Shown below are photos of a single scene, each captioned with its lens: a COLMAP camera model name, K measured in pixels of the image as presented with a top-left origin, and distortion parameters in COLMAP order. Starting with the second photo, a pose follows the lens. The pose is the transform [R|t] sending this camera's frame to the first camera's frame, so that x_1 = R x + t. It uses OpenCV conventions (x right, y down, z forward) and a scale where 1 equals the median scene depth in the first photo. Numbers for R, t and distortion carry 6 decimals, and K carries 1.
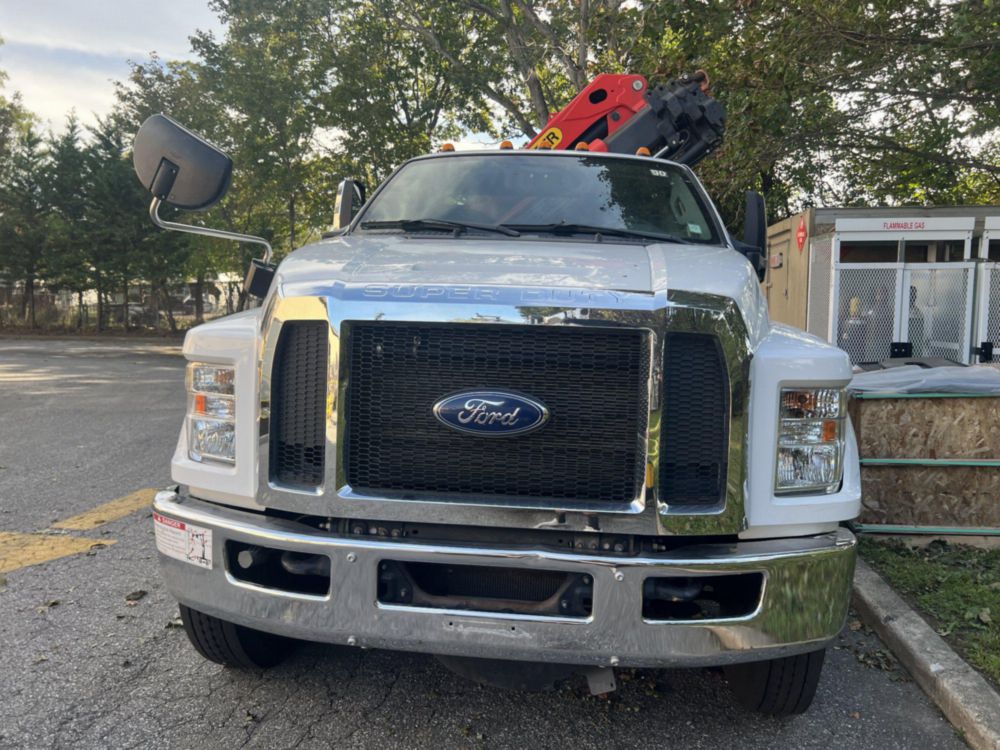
lens RADIAL K [[752.5, 0, 506.3], [0, 752.5, 379.1], [0, 0, 1]] dist [0.049634, -0.059426]
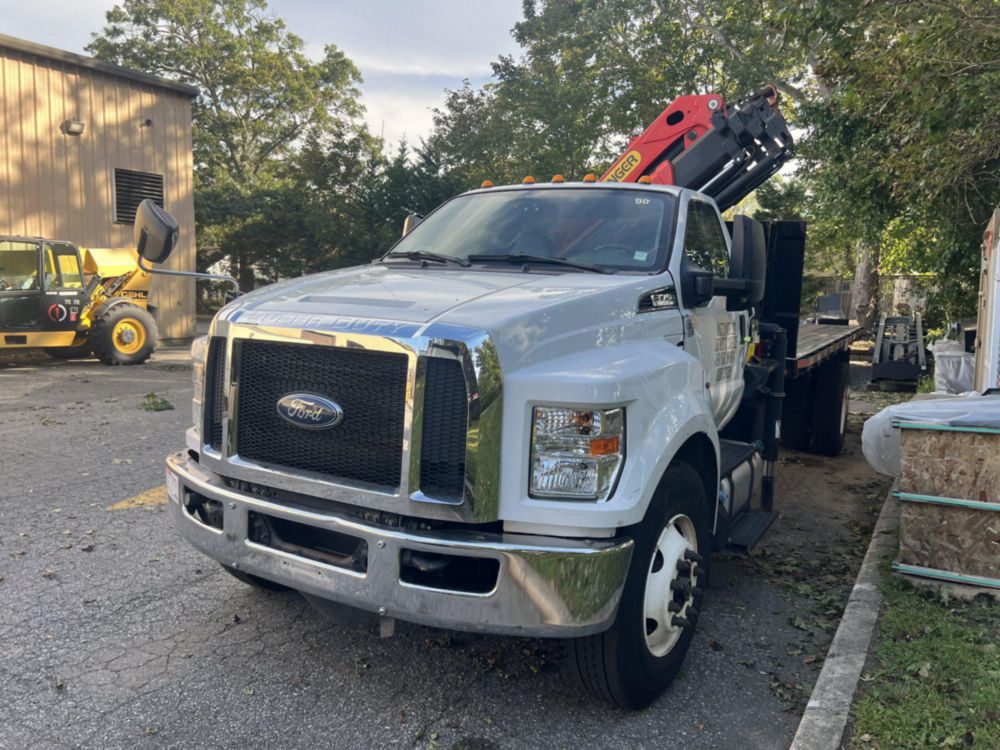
lens RADIAL K [[752.5, 0, 504.0], [0, 752.5, 364.1], [0, 0, 1]] dist [0.049634, -0.059426]
pose [[0.914159, 0.046844, -0.402640, 0.398222], [-0.051839, 0.998654, -0.001510, -0.025609], [0.402028, 0.022253, 0.915357, -0.047809]]
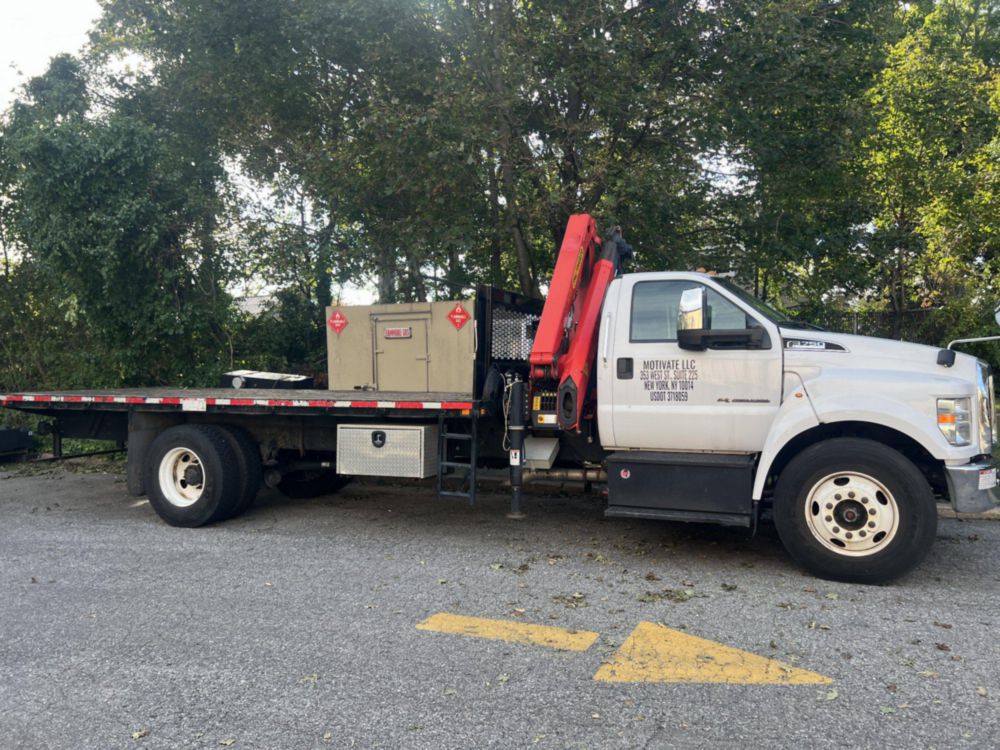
lens RADIAL K [[752.5, 0, 504.5], [0, 752.5, 364.3], [0, 0, 1]] dist [0.049634, -0.059426]
pose [[0.291693, -0.024791, 0.956191, -1.562012], [0.114622, 0.993366, -0.009211, -0.135249], [-0.949619, 0.112288, 0.292599, 0.883497]]
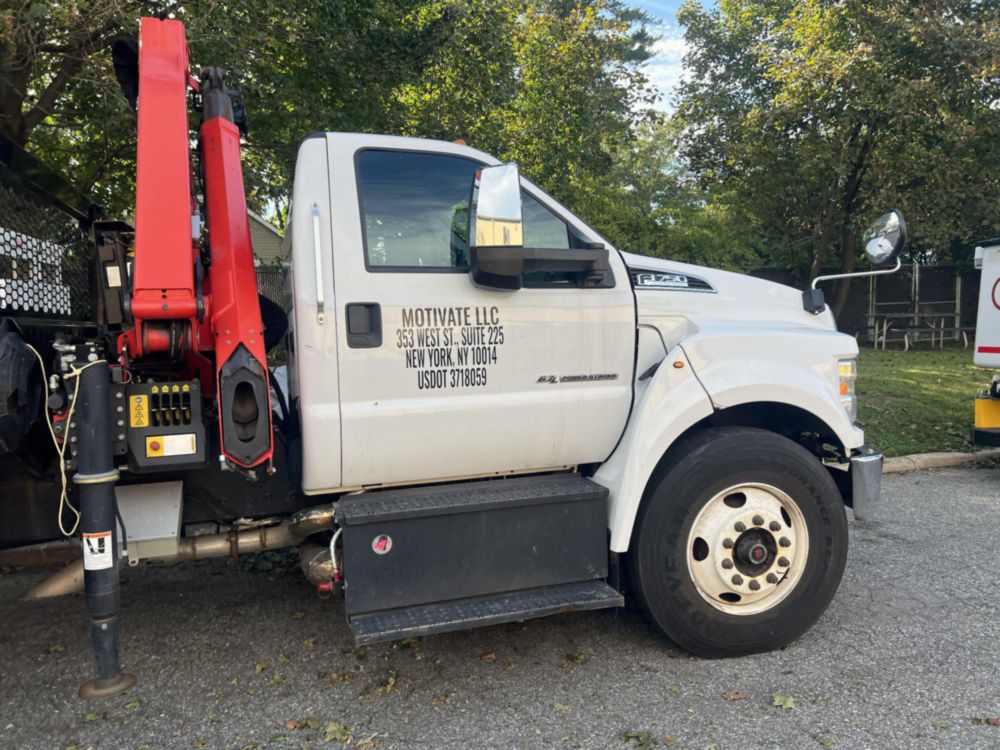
lens RADIAL K [[752.5, 0, 508.4], [0, 752.5, 379.6], [0, 0, 1]] dist [0.049634, -0.059426]
pose [[-0.399746, -0.086800, 0.912507, -0.834979], [0.109648, 0.983830, 0.141618, -0.147968], [-0.910044, 0.156666, -0.383764, 1.223876]]
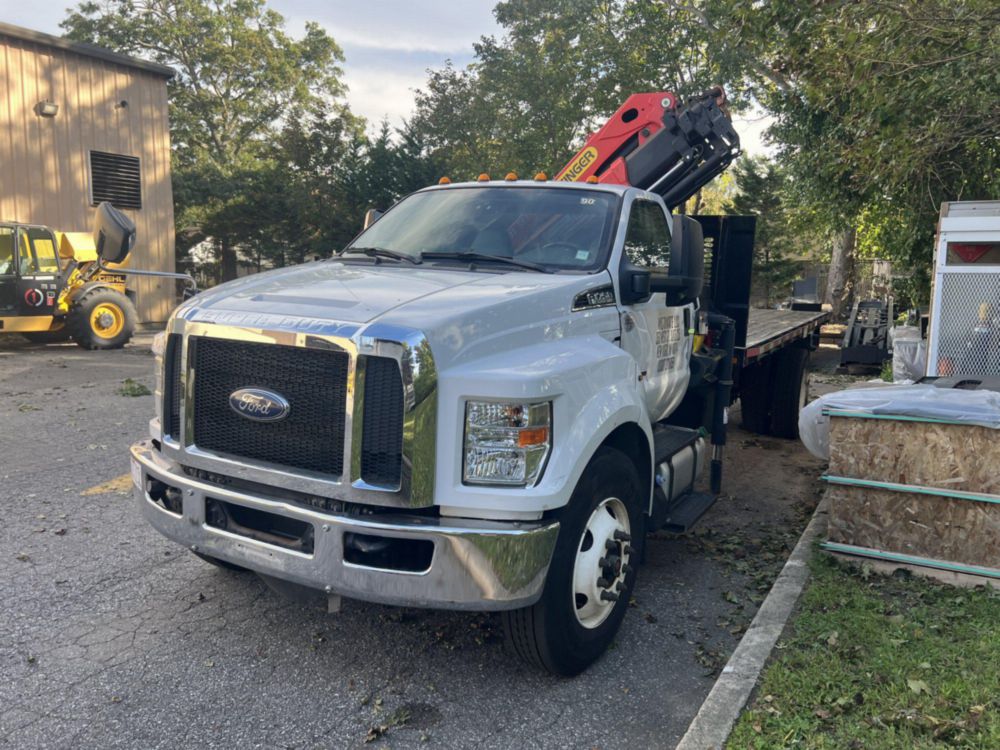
lens RADIAL K [[752.5, 0, 507.6], [0, 752.5, 371.7], [0, 0, 1]] dist [0.049634, -0.059426]
pose [[0.922231, 0.059561, -0.382023, 0.459142], [-0.051220, 0.998175, 0.031976, -0.041476], [0.383231, -0.009923, 0.923599, -0.074341]]
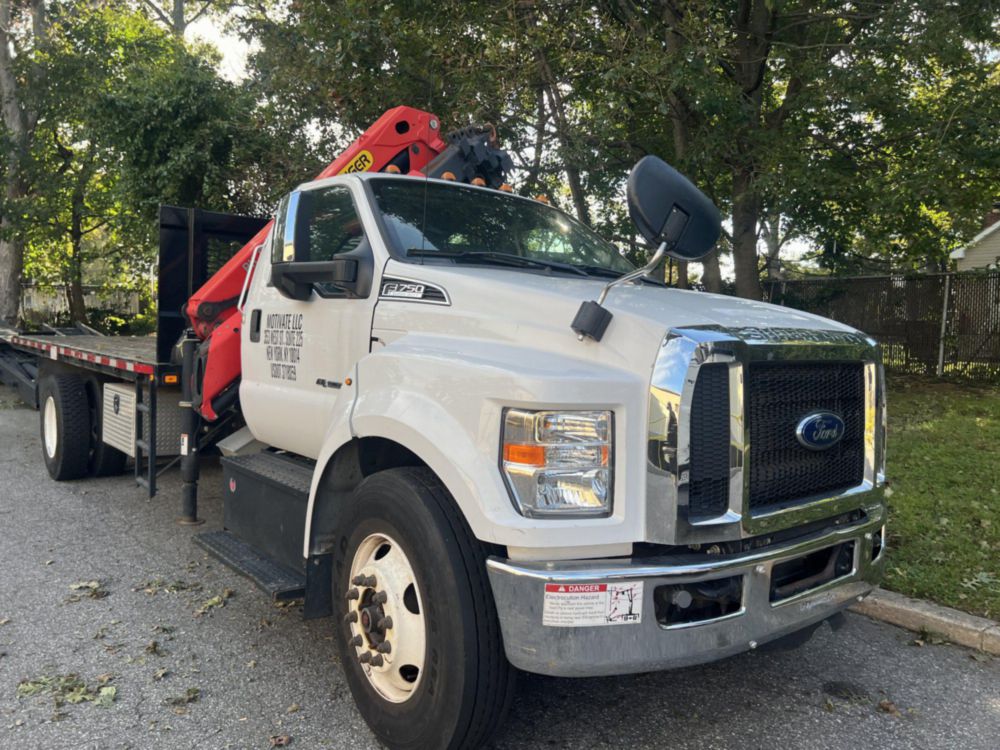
lens RADIAL K [[752.5, 0, 506.6], [0, 752.5, 378.3], [0, 0, 1]] dist [0.049634, -0.059426]
pose [[0.699016, -0.052748, 0.713158, -0.617677], [0.063691, 0.997905, 0.011382, -0.043080], [-0.712264, 0.037466, 0.700911, 0.225768]]
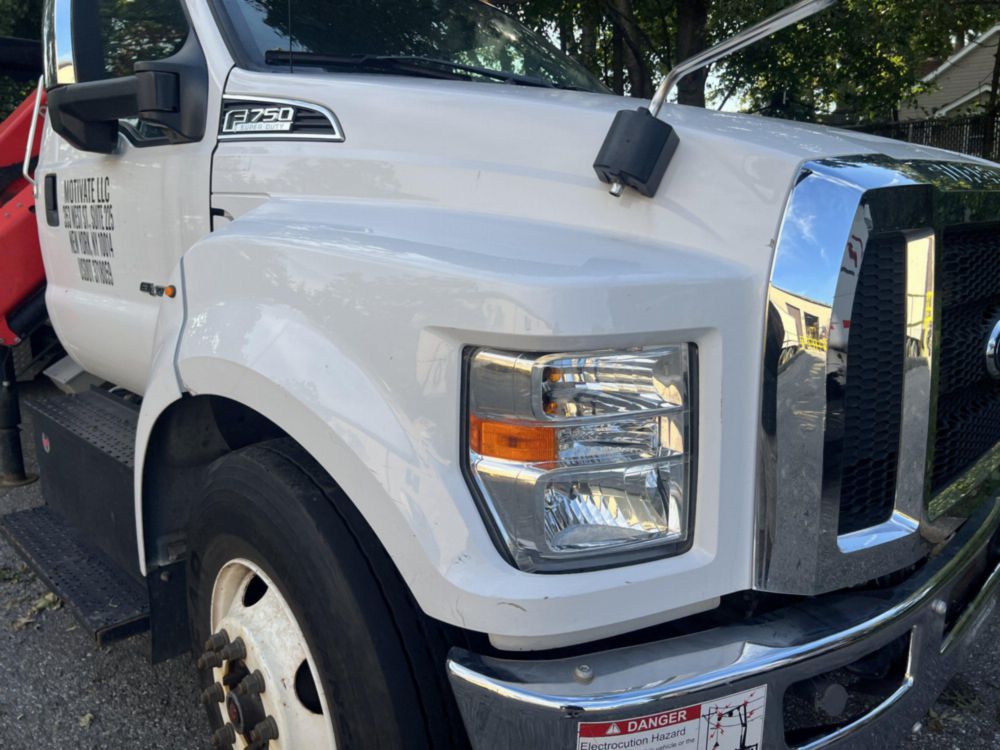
lens RADIAL K [[752.5, 0, 495.5], [0, 752.5, 372.4], [0, 0, 1]] dist [0.049634, -0.059426]
pose [[0.631932, -0.200845, 0.748547, -0.425764], [0.104845, 0.979113, 0.174197, -0.050580], [-0.767899, -0.031599, 0.639791, 0.430712]]
